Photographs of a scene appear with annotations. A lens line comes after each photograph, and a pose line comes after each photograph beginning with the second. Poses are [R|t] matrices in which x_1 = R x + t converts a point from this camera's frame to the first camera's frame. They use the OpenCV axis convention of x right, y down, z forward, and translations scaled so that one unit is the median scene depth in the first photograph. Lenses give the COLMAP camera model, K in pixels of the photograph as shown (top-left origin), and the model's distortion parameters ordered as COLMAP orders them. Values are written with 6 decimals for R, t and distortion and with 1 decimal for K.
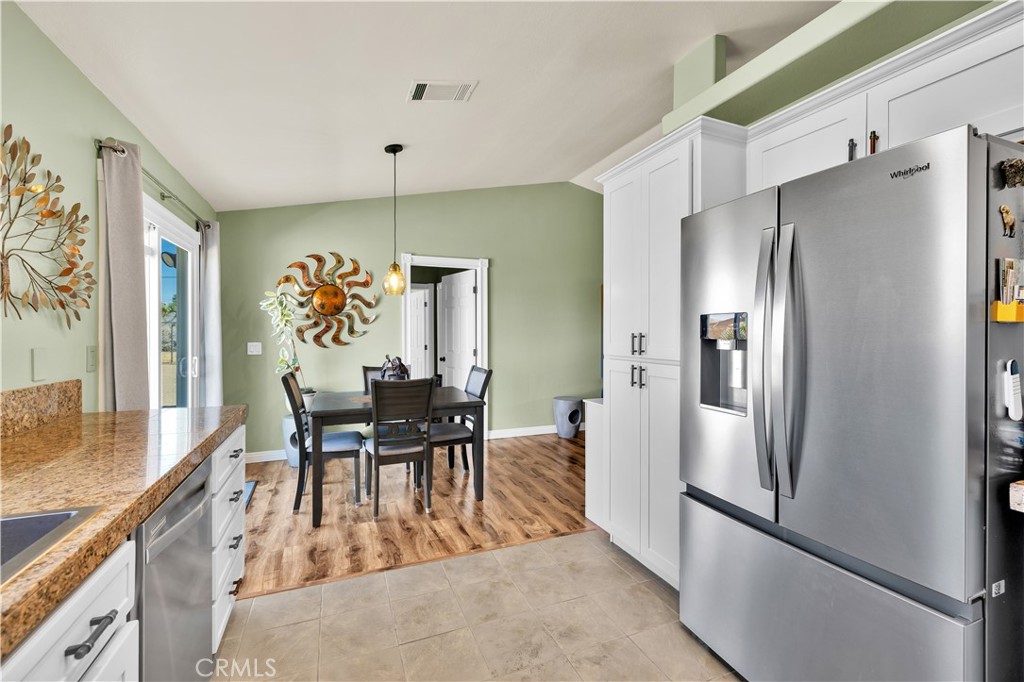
lens RADIAL K [[438.4, 0, 514.7], [0, 438.4, 337.1], [0, 0, 1]] dist [0.006221, 0.001068]
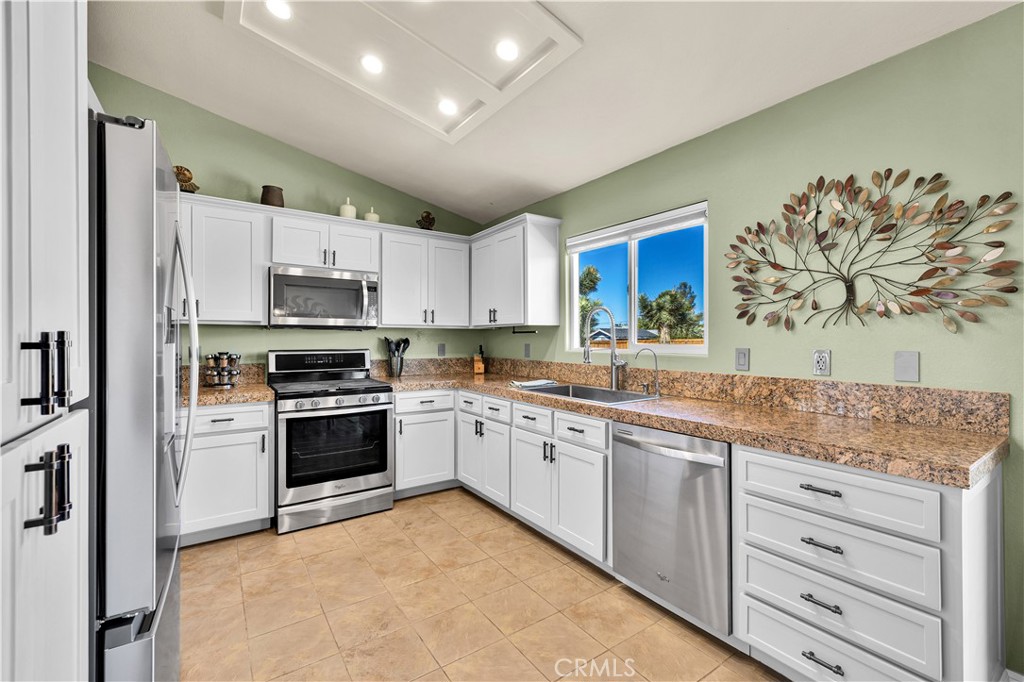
lens RADIAL K [[438.4, 0, 516.3], [0, 438.4, 340.0], [0, 0, 1]] dist [0.006221, 0.001068]
pose [[-0.977107, -0.001710, -0.212740, 0.046856], [-0.003886, 0.999944, 0.009812, -0.005713], [0.212711, 0.010414, -0.977060, 1.178994]]
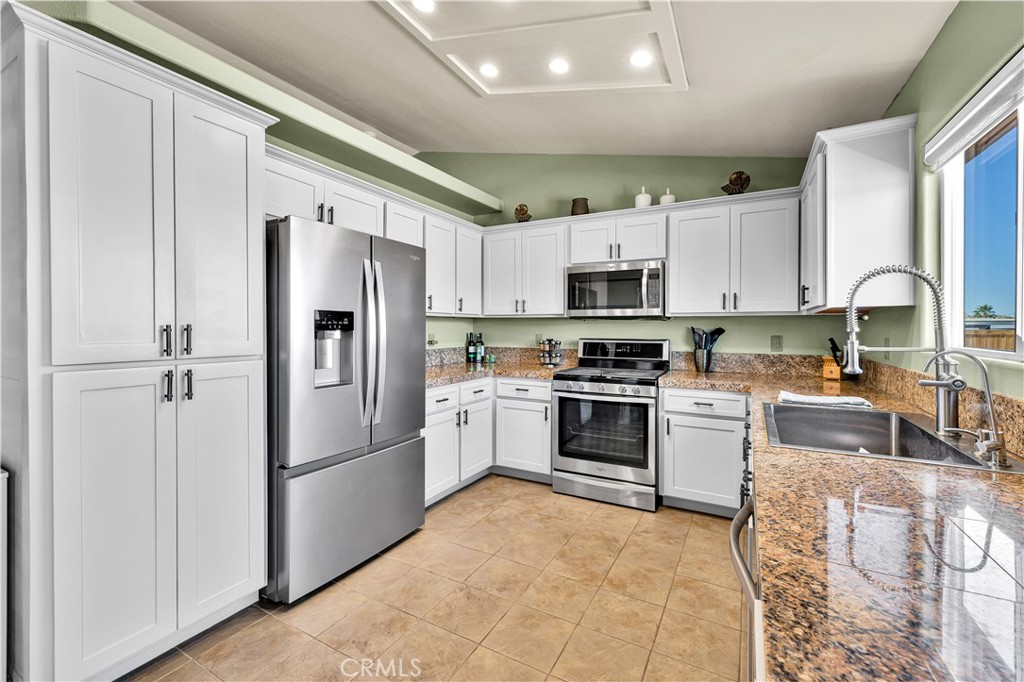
lens RADIAL K [[438.4, 0, 510.6], [0, 438.4, 332.0], [0, 0, 1]] dist [0.006221, 0.001068]
pose [[-0.616697, -0.010319, 0.787133, -0.538874], [0.002315, 0.999886, 0.014922, -0.005041], [-0.787197, 0.011025, -0.616603, 0.898804]]
